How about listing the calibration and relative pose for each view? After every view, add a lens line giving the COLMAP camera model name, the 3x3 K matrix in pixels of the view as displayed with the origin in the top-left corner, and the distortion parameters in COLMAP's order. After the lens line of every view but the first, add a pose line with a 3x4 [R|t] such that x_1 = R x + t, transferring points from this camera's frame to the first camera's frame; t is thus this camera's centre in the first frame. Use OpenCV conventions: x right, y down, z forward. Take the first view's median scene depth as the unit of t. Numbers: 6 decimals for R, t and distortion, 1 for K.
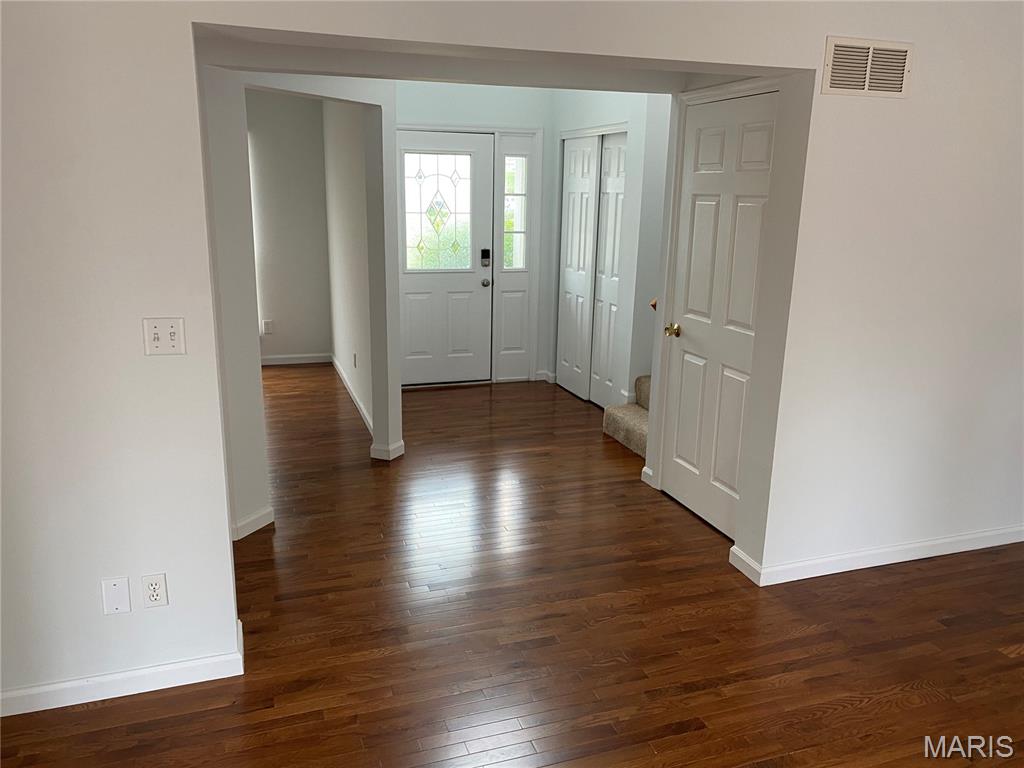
lens RADIAL K [[775.2, 0, 512.0], [0, 775.2, 384.0], [0, 0, 1]] dist [0.084421, -0.126404]
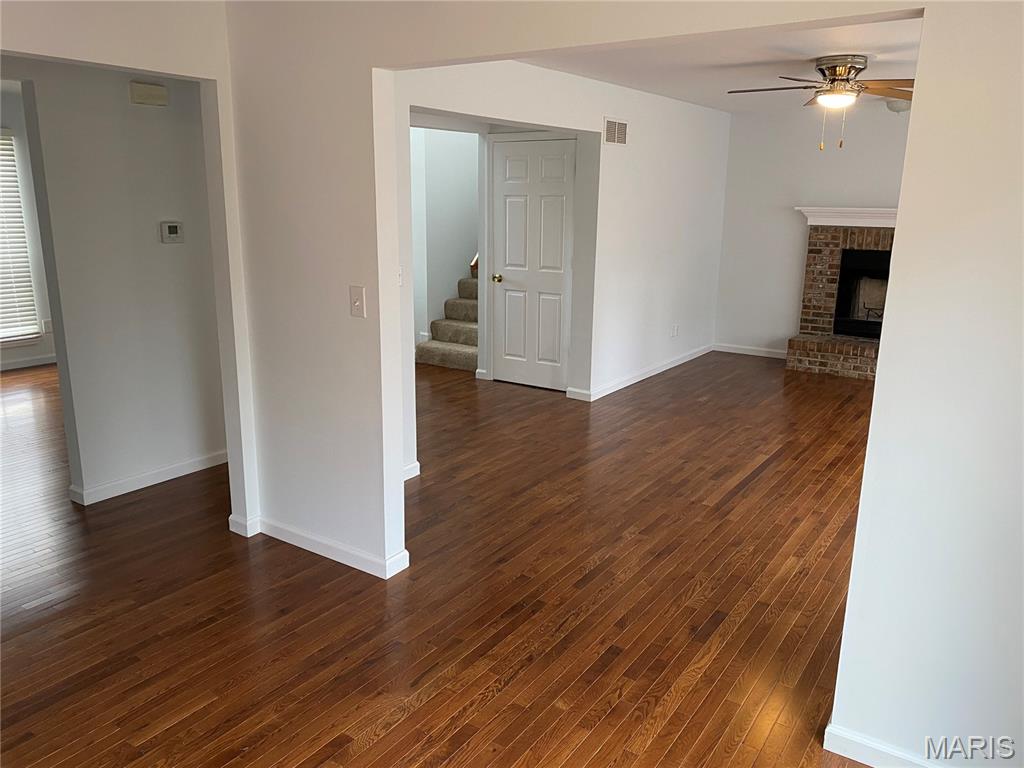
lens RADIAL K [[762.8, 0, 511.1], [0, 762.8, 391.0], [0, 0, 1]] dist [0.098070, -0.168670]
pose [[0.808474, -0.156386, 0.567374, -0.805771], [0.149570, 0.986994, 0.058917, 0.084725], [-0.569209, 0.037229, 0.821350, -0.376146]]
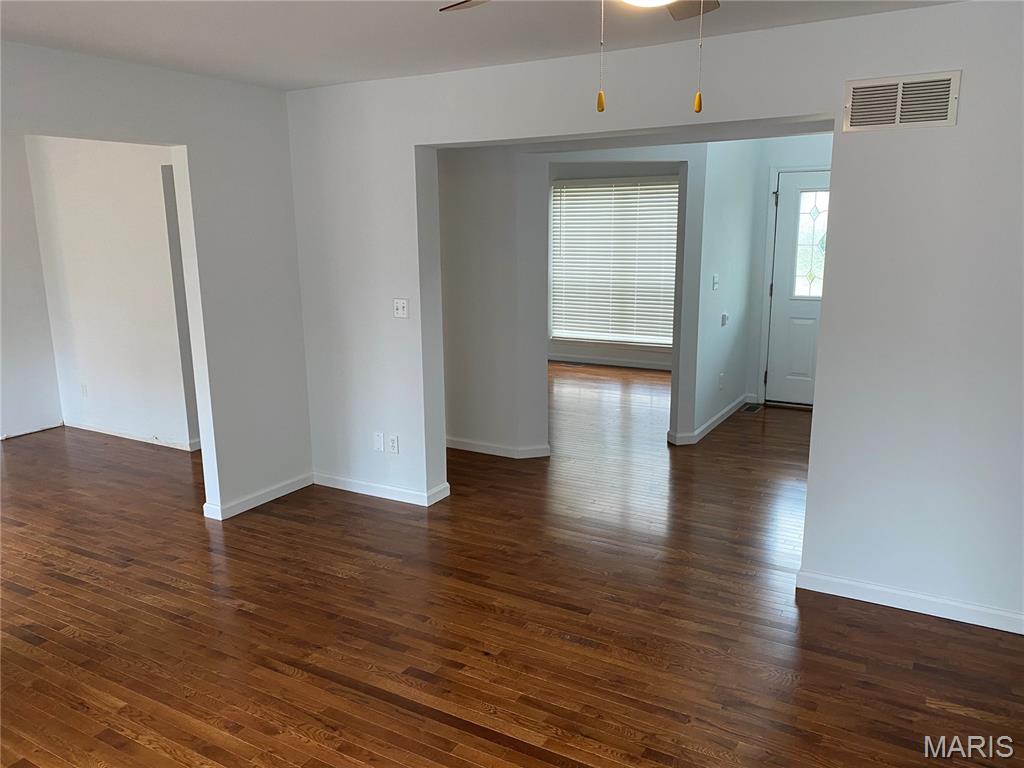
lens RADIAL K [[788.9, 0, 512.1], [0, 788.9, 395.0], [0, 0, 1]] dist [0.069927, -0.127130]
pose [[0.645463, 0.136895, -0.751424, 0.763867], [-0.163528, 0.985763, 0.039118, 0.018006], [0.746080, 0.097630, 0.658660, -0.030743]]
